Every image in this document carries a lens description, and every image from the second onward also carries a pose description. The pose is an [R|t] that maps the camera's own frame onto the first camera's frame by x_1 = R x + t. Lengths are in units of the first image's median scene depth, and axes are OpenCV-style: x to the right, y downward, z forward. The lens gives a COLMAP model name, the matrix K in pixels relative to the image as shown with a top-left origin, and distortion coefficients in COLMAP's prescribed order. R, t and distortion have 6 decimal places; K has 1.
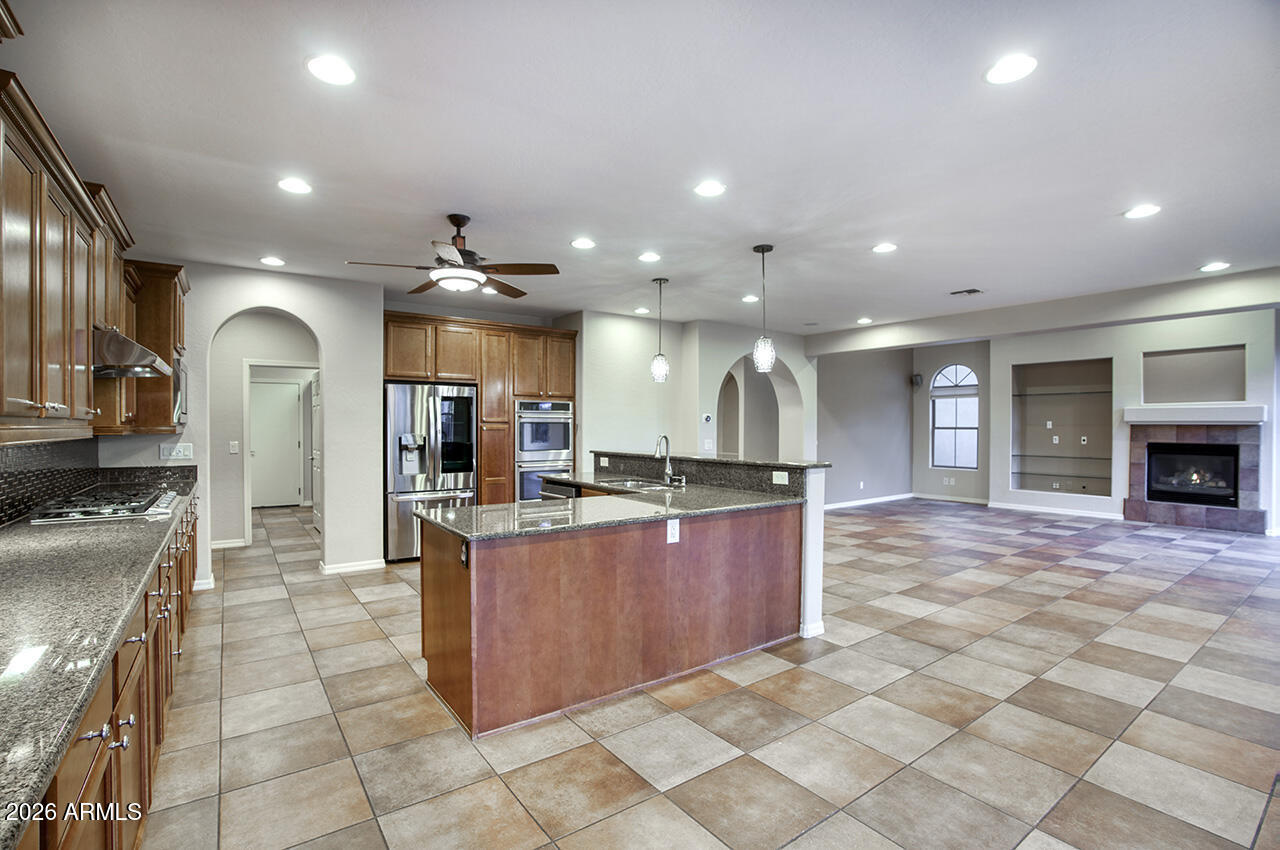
lens RADIAL K [[581.9, 0, 623.3], [0, 581.9, 421.3], [0, 0, 1]] dist [-0.034642, 0.008590]
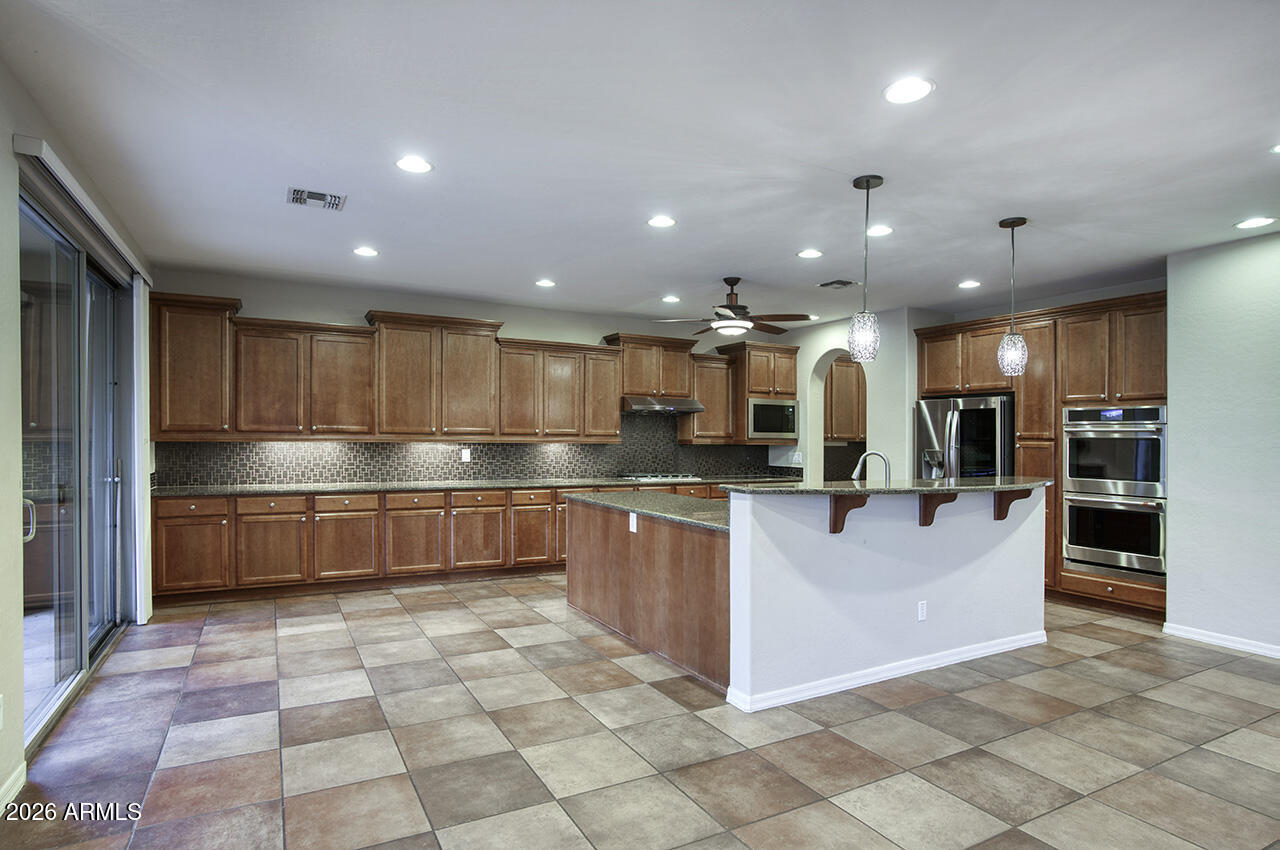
lens RADIAL K [[679.6, 0, 647.9], [0, 679.6, 432.5], [0, 0, 1]] dist [-0.007630, 0.003526]
pose [[-0.108433, -0.014762, -0.993994, 0.693681], [-0.003576, 0.999889, -0.014459, 0.008415], [0.994097, 0.001987, -0.108473, 0.539993]]
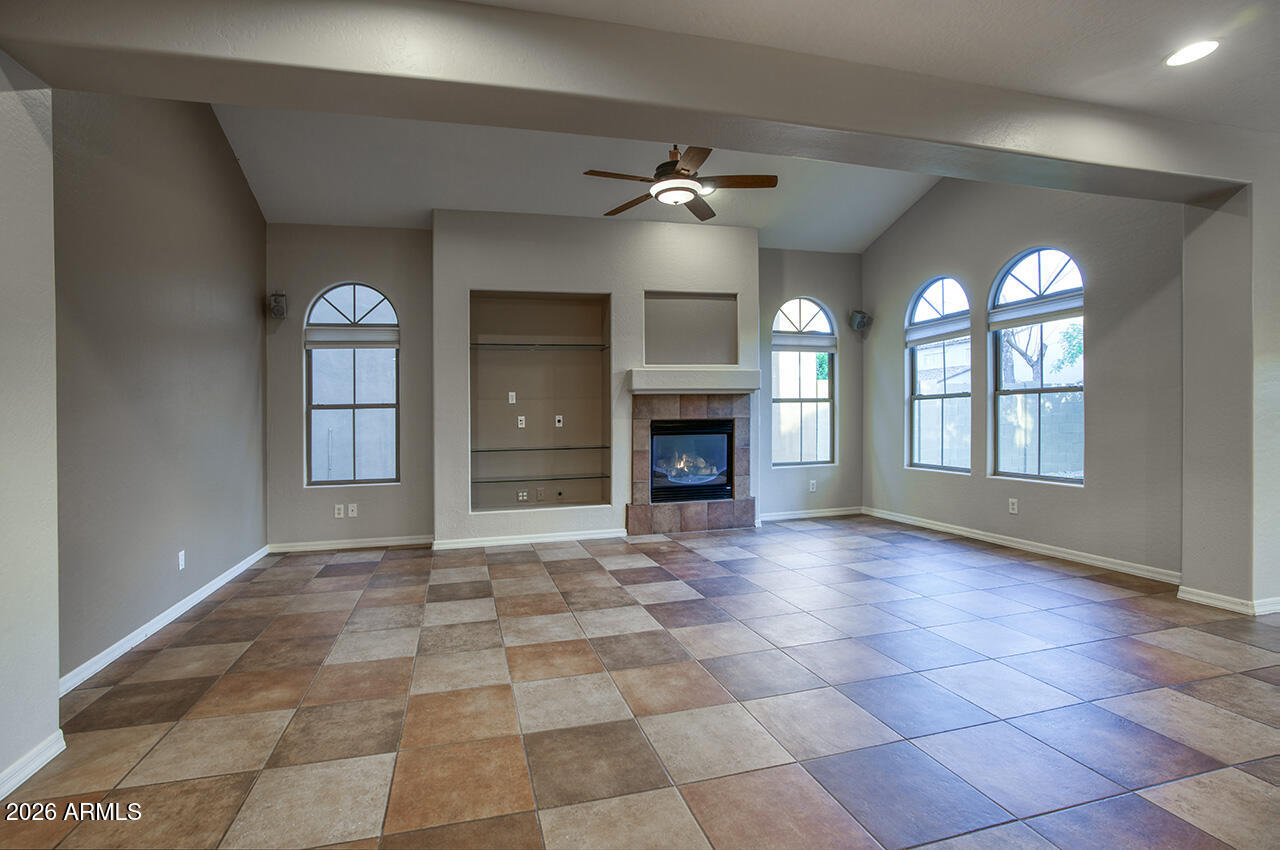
lens RADIAL K [[610.0, 0, 603.7], [0, 610.0, 425.8], [0, 0, 1]] dist [-0.057945, 0.002372]
pose [[0.375625, -0.024190, 0.926456, 0.246195], [0.013980, 0.999693, 0.020434, 0.033400], [-0.926666, 0.005277, 0.375848, 0.917513]]
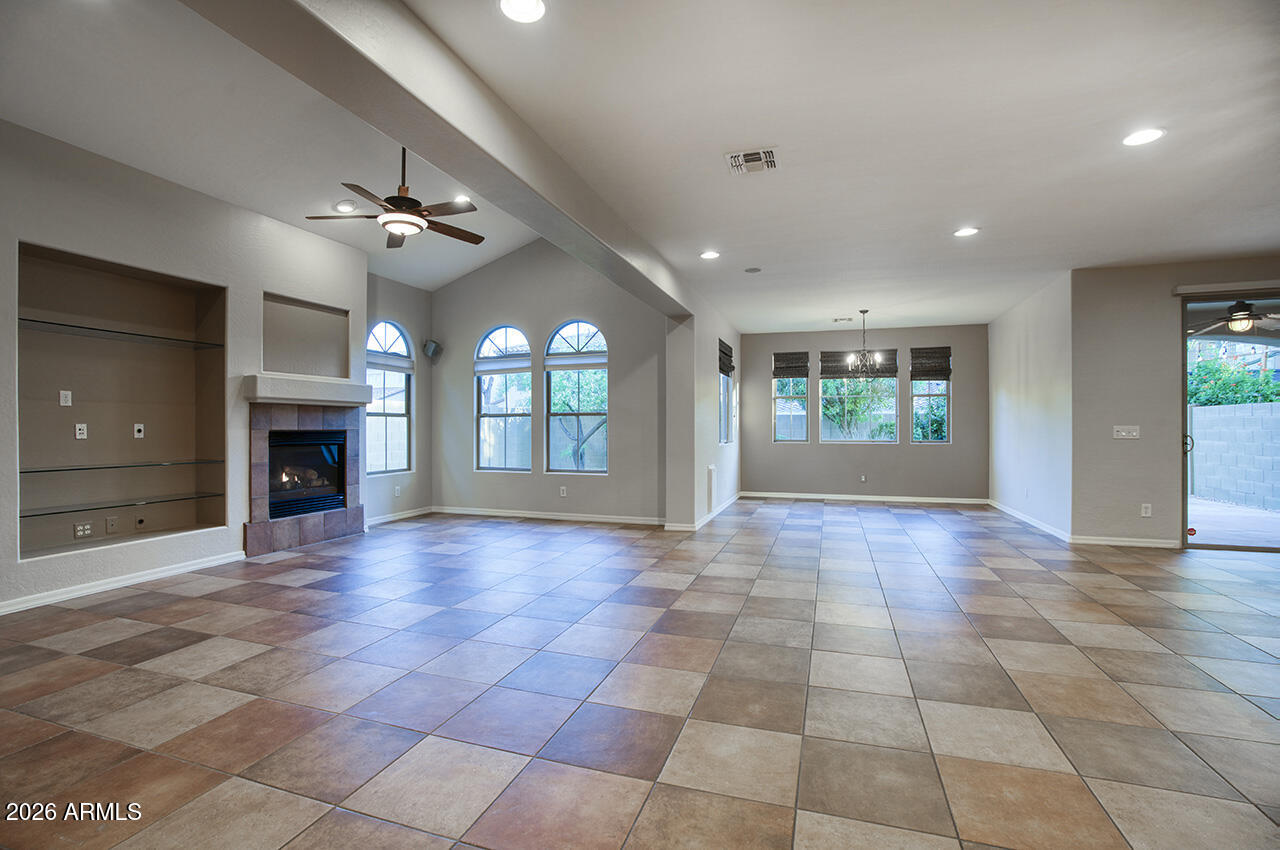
lens RADIAL K [[581.9, 0, 646.1], [0, 581.9, 440.3], [0, 0, 1]] dist [-0.034642, 0.008590]
pose [[-0.580929, -0.023191, 0.813624, 0.161462], [-0.006851, 0.999698, 0.023603, 0.035216], [-0.813925, 0.008138, -0.580913, 1.224150]]
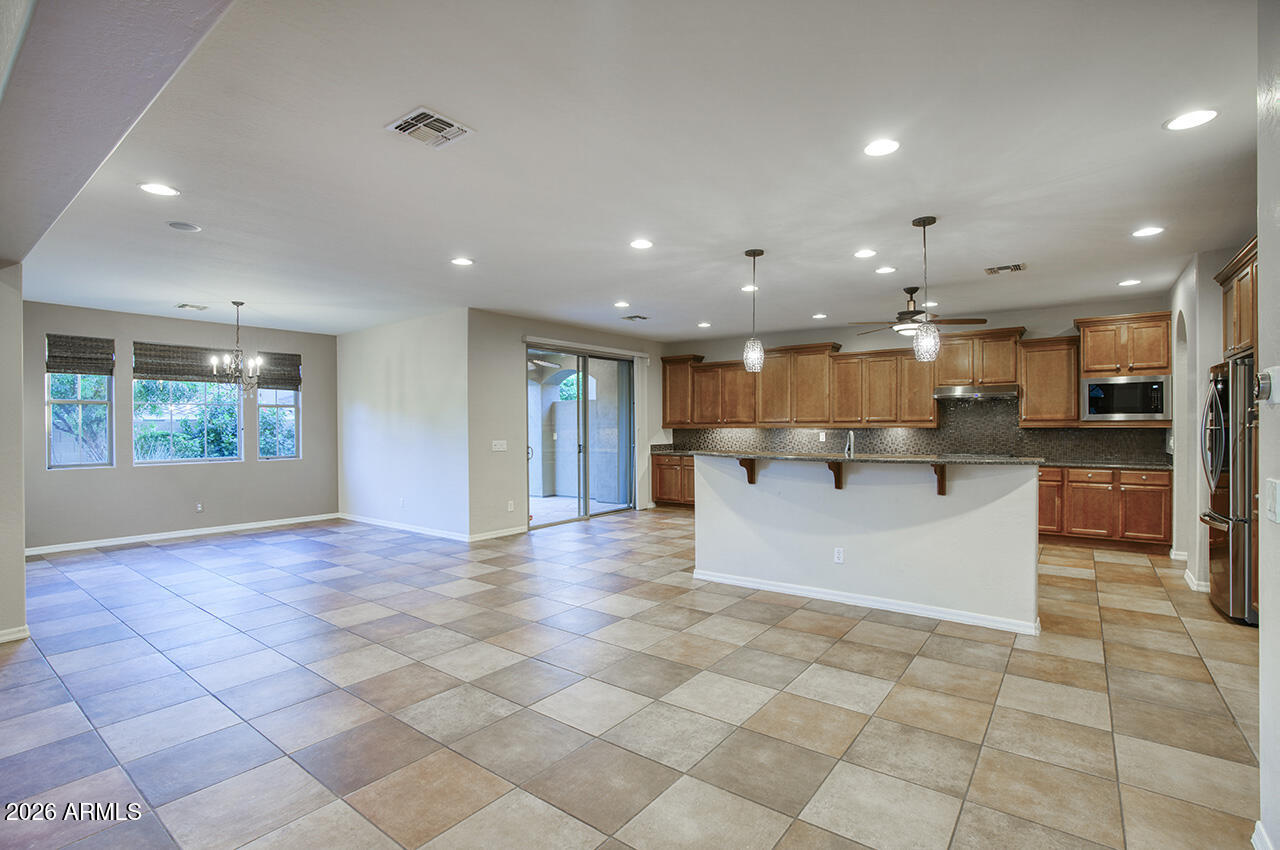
lens RADIAL K [[609.0, 0, 599.3], [0, 609.0, 428.7], [0, 0, 1]] dist [-0.048086, 0.001357]
pose [[-0.966380, 0.002804, -0.257103, 0.511035], [0.003318, 0.999993, -0.001564, 0.011784], [0.257097, -0.002364, -0.966383, 1.284428]]
